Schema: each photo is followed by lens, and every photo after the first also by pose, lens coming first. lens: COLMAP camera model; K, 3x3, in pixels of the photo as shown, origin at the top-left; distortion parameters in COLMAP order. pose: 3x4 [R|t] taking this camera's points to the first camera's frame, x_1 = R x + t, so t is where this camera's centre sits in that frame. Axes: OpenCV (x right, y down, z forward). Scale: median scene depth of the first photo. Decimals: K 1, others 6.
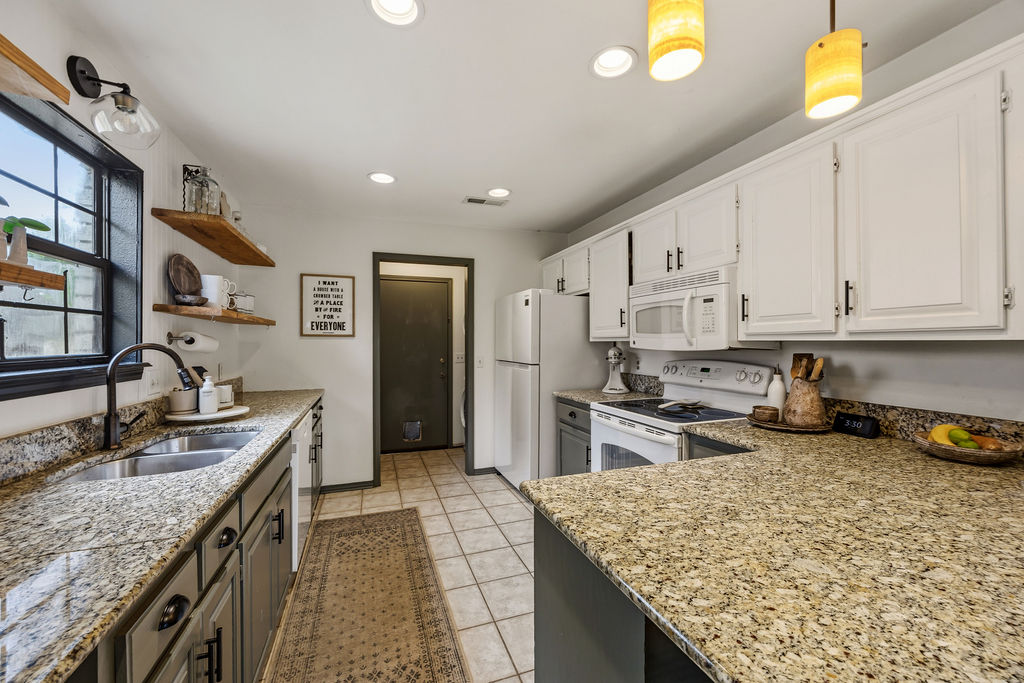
lens RADIAL K [[396.5, 0, 510.1], [0, 396.5, 342.6], [0, 0, 1]] dist [-0.003112, -0.000304]
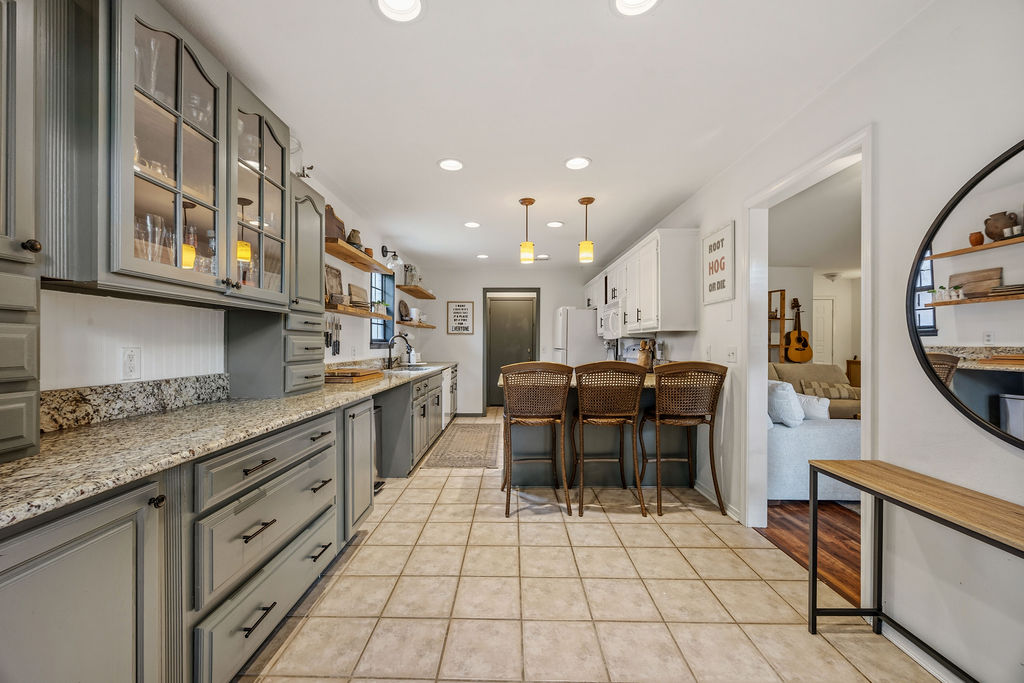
lens RADIAL K [[396.5, 0, 510.6], [0, 396.5, 341.4], [0, 0, 1]] dist [-0.003112, -0.000304]
pose [[0.942756, 0.001450, -0.333479, 0.503874], [-0.004053, 0.999967, -0.007109, 0.039437], [0.333458, 0.008053, 0.942731, -0.889713]]
